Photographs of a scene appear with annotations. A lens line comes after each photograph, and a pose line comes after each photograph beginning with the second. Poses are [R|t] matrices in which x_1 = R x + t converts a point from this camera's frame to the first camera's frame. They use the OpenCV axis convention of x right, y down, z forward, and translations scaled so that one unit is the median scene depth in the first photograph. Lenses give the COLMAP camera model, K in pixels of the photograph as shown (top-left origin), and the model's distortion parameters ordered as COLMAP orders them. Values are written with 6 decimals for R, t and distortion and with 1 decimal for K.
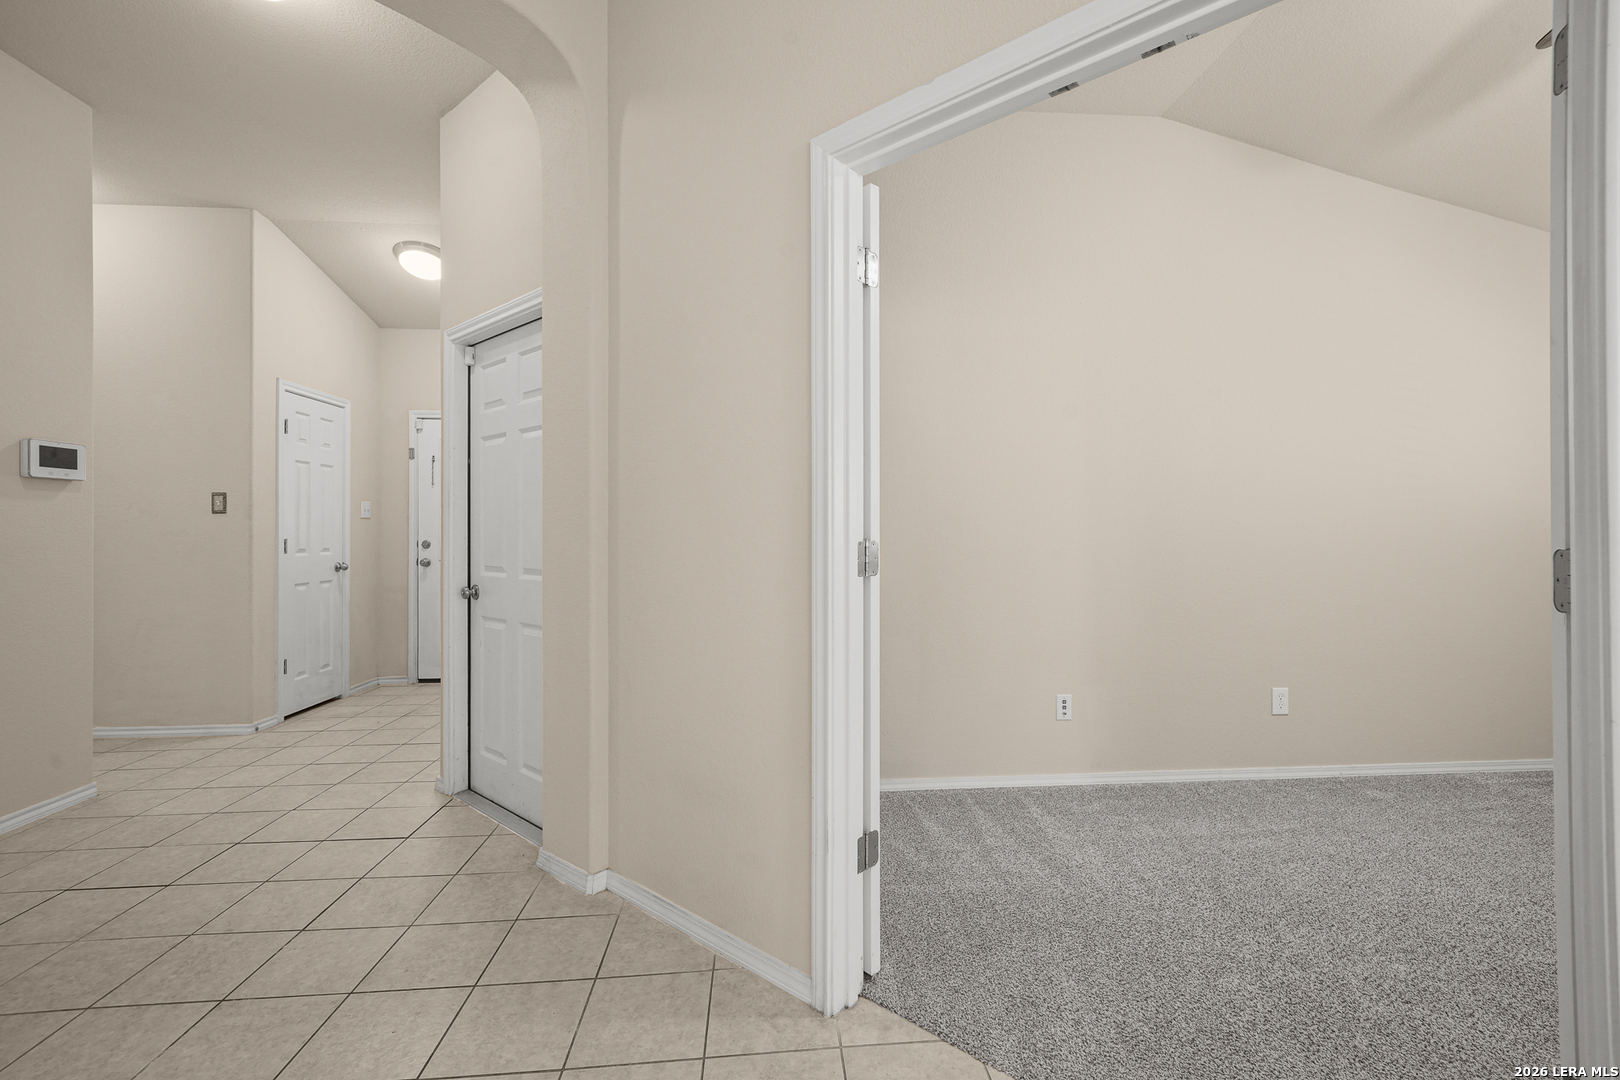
lens RADIAL K [[680.5, 0, 818.2], [0, 680.5, 522.8], [0, 0, 1]] dist [0.001744, 0.001875]
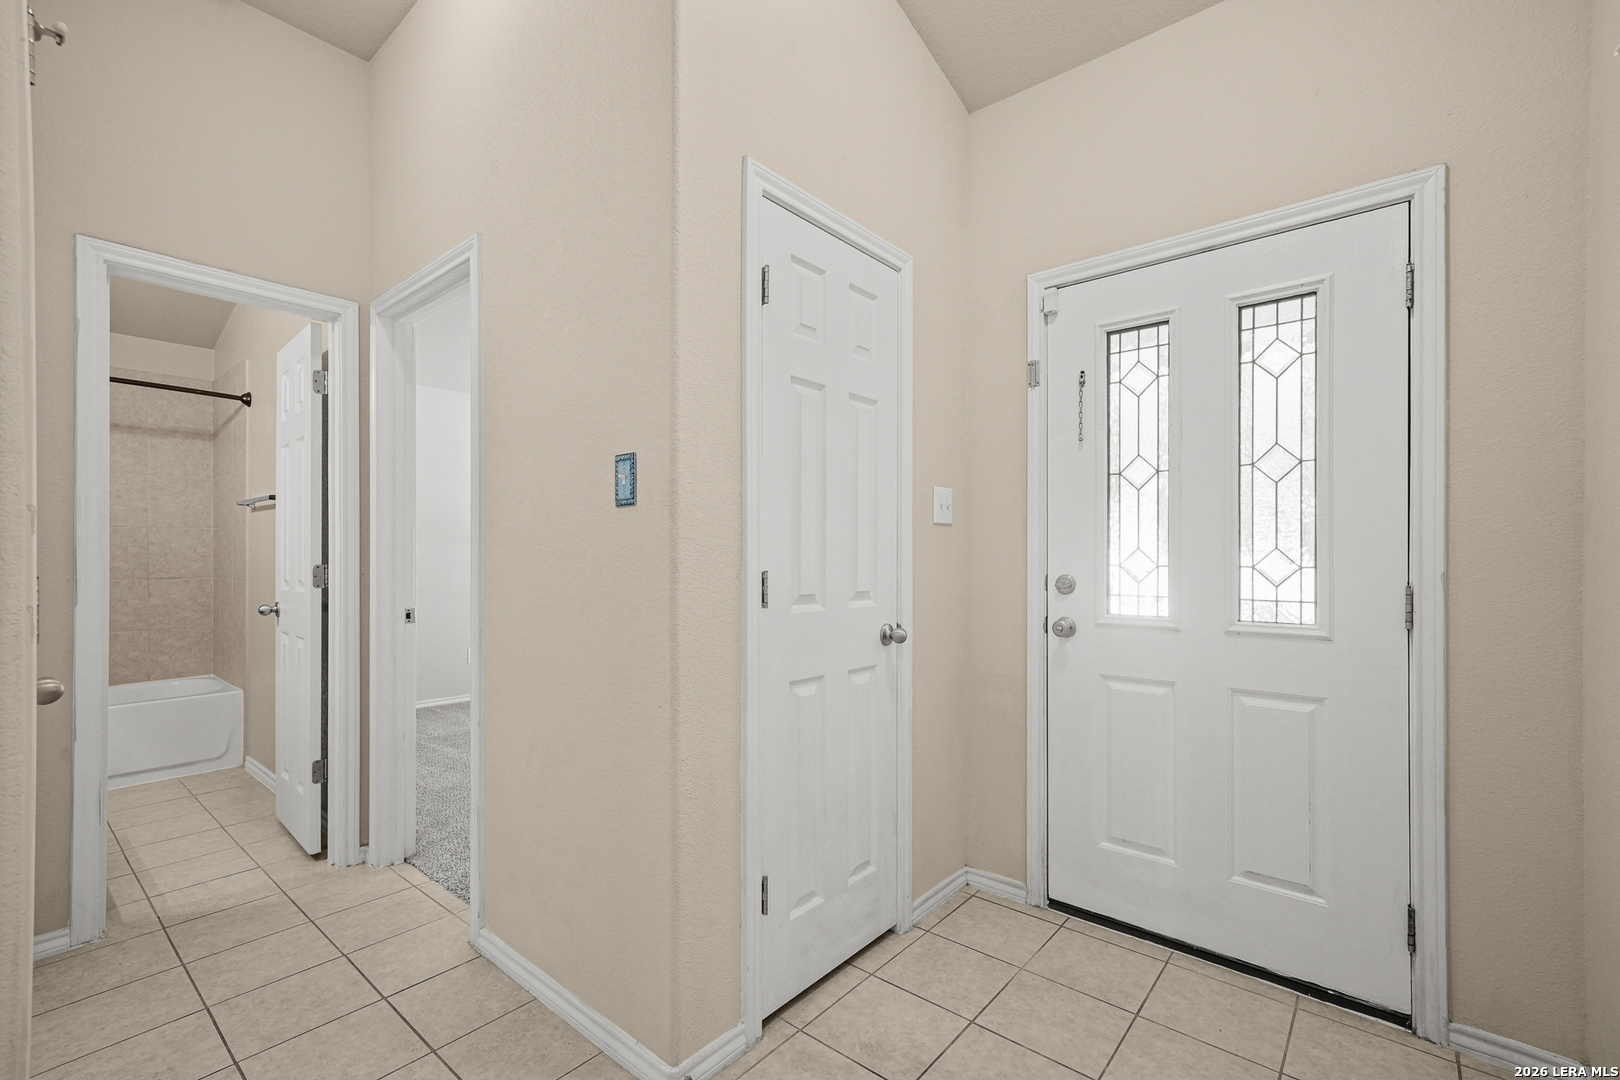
lens RADIAL K [[680.5, 0, 808.9], [0, 680.5, 550.7], [0, 0, 1]] dist [0.001744, 0.001875]
pose [[0.692633, 0.001213, -0.721289, -0.435734], [0.003442, 0.999982, 0.004986, 0.009237], [0.721282, -0.005936, 0.692617, 0.678083]]
